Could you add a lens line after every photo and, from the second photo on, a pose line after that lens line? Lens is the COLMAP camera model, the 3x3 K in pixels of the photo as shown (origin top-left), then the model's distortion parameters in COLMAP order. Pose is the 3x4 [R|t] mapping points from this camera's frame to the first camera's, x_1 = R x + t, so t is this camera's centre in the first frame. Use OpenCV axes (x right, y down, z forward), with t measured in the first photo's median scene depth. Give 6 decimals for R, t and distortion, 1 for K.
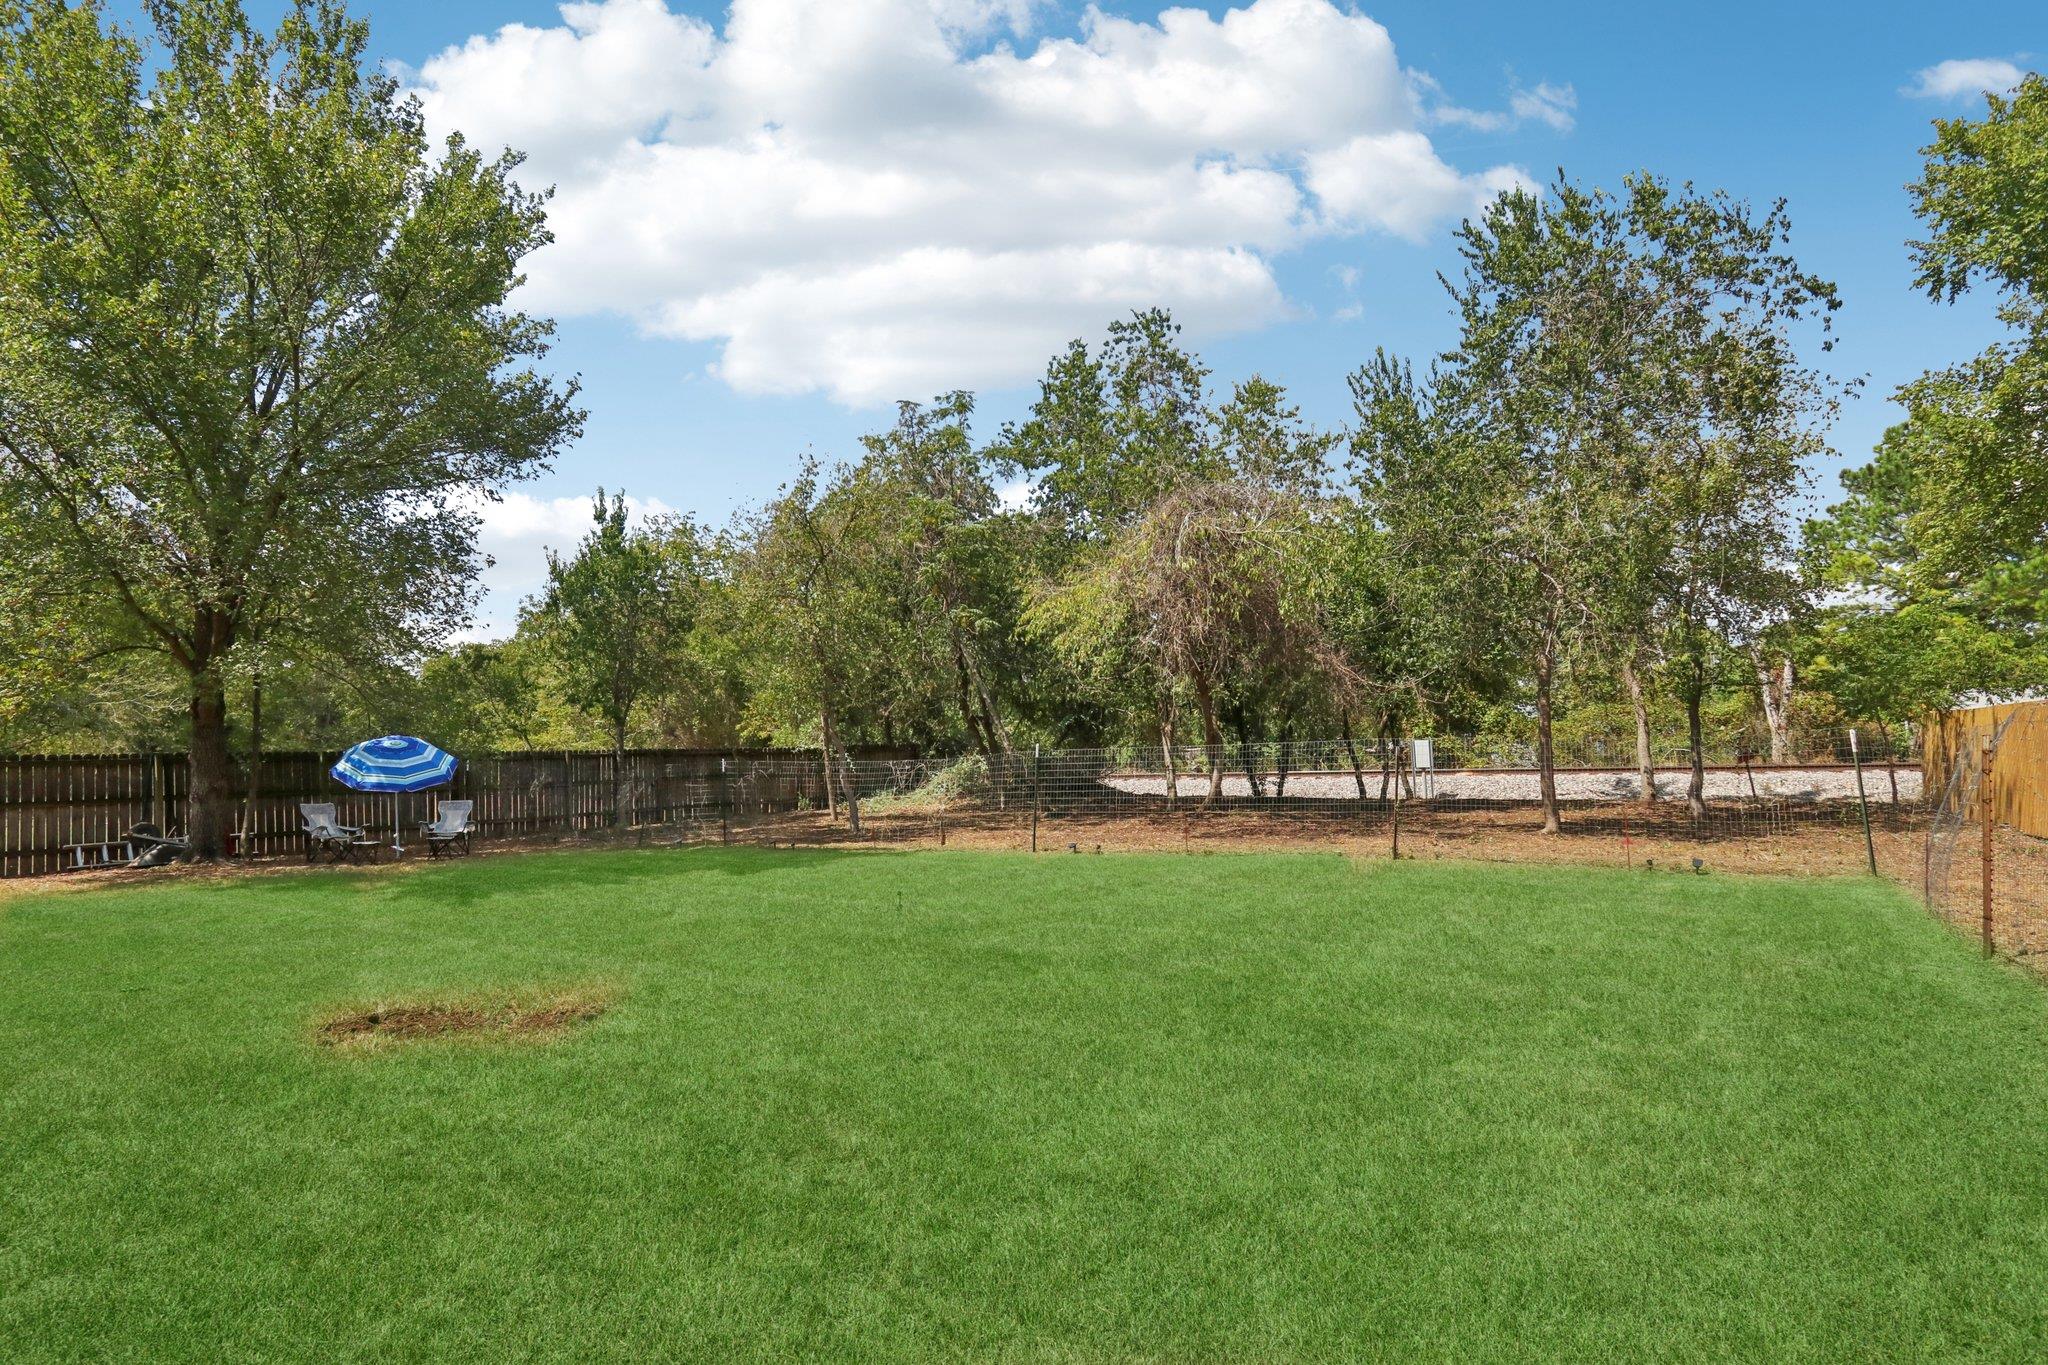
lens RADIAL K [[959.0, 0, 1032.4], [0, 959.0, 695.5], [0, 0, 1]] dist [-0.016832, 0.004188]
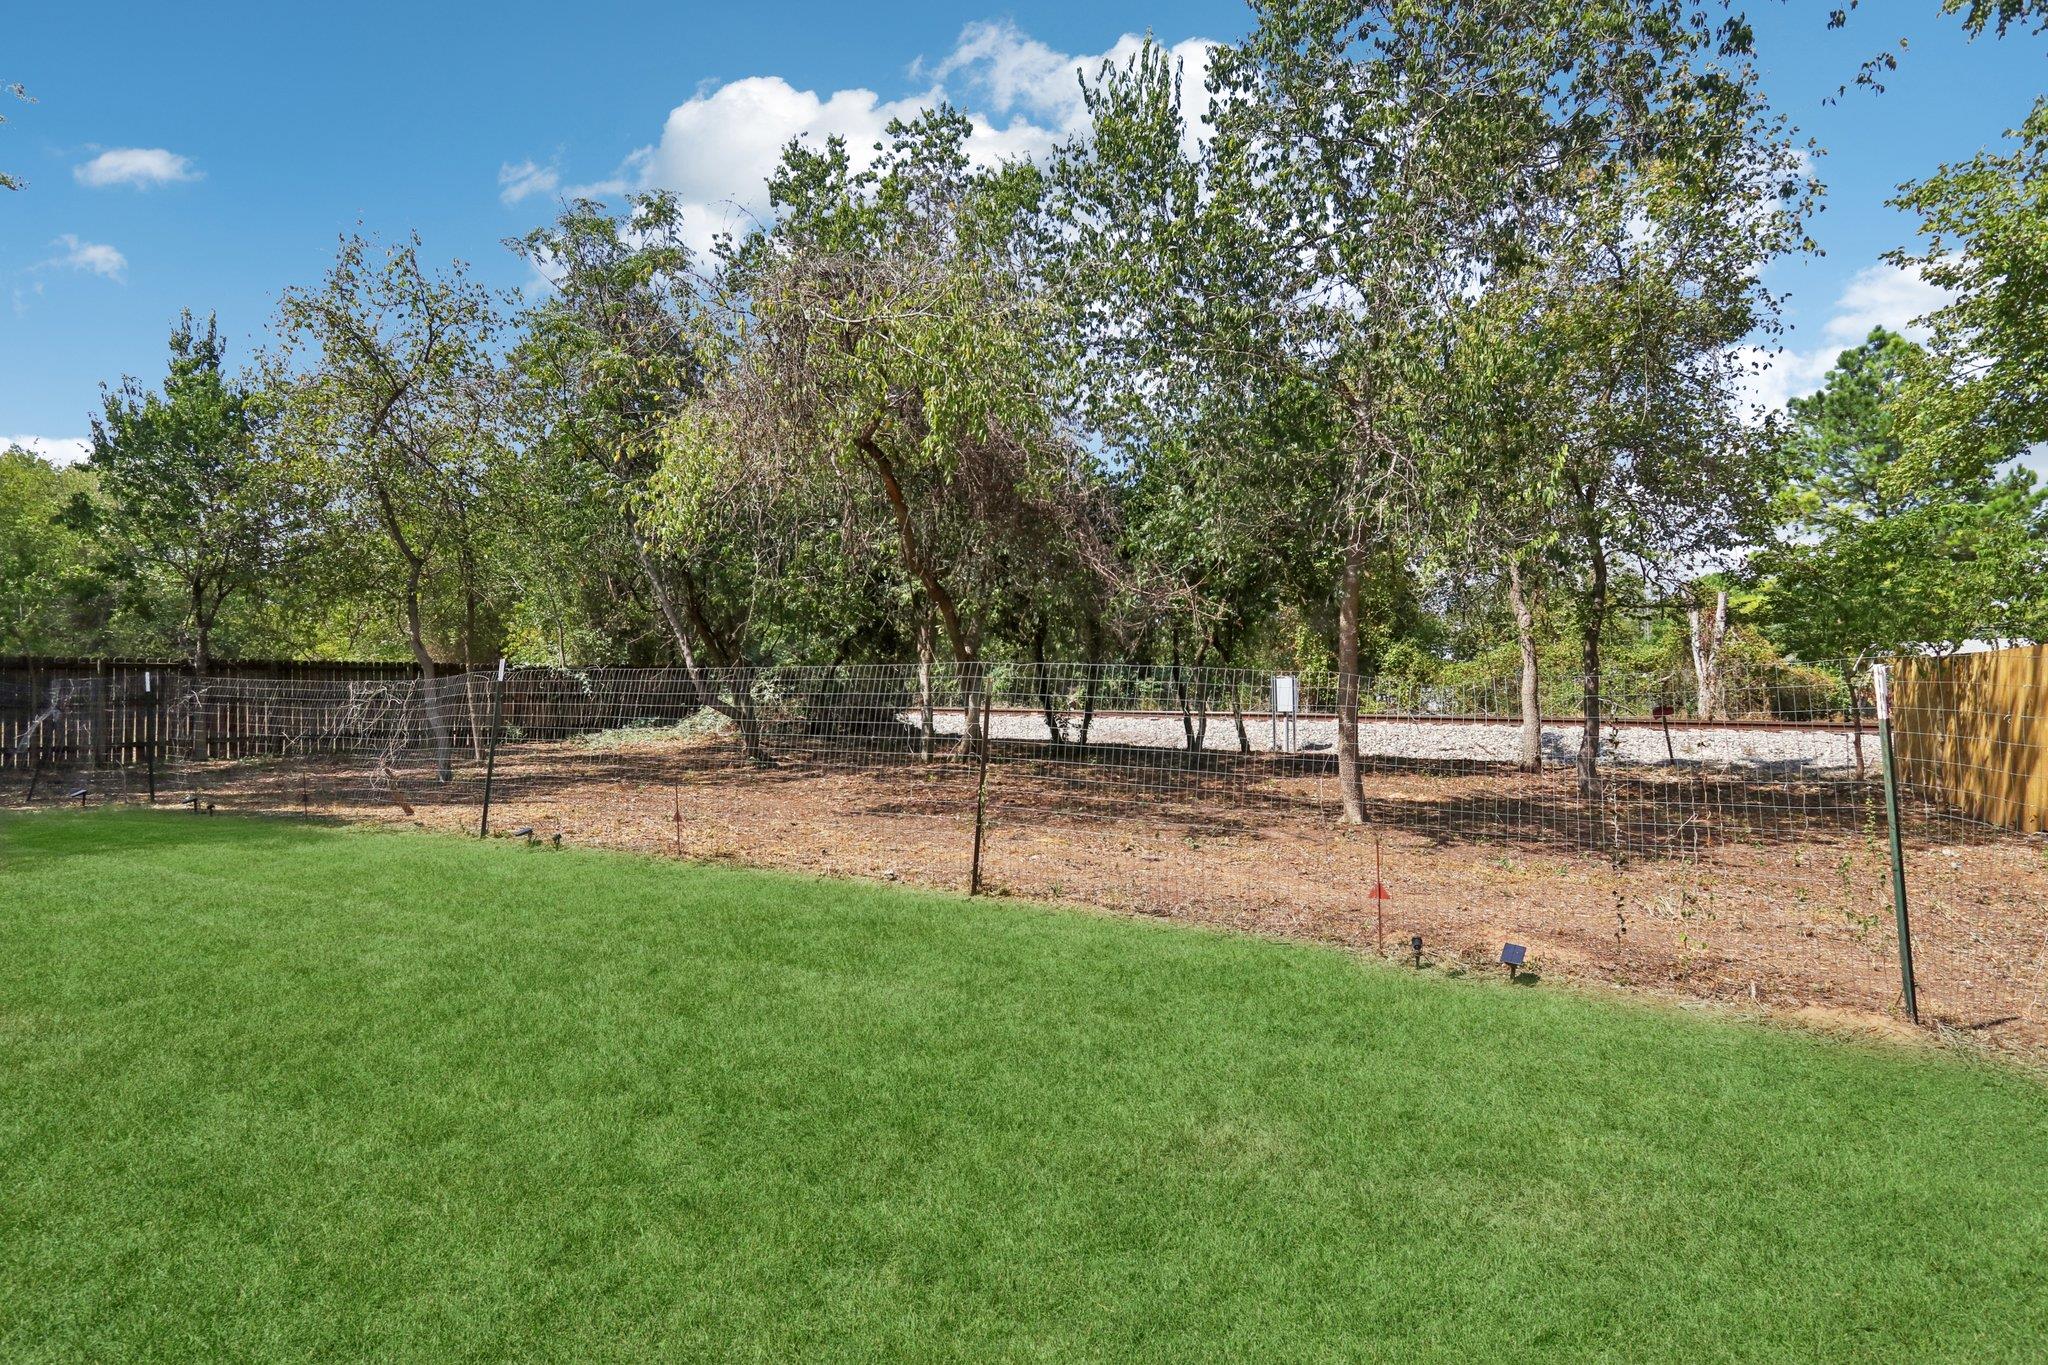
lens RADIAL K [[959.0, 0, 1019.1], [0, 959.0, 666.0], [0, 0, 1]] dist [-0.016832, 0.004188]
pose [[0.998795, 0.028800, 0.039745, 0.169119], [-0.030397, 0.998730, 0.040179, 0.011797], [-0.038537, -0.041339, 0.998402, 0.216120]]
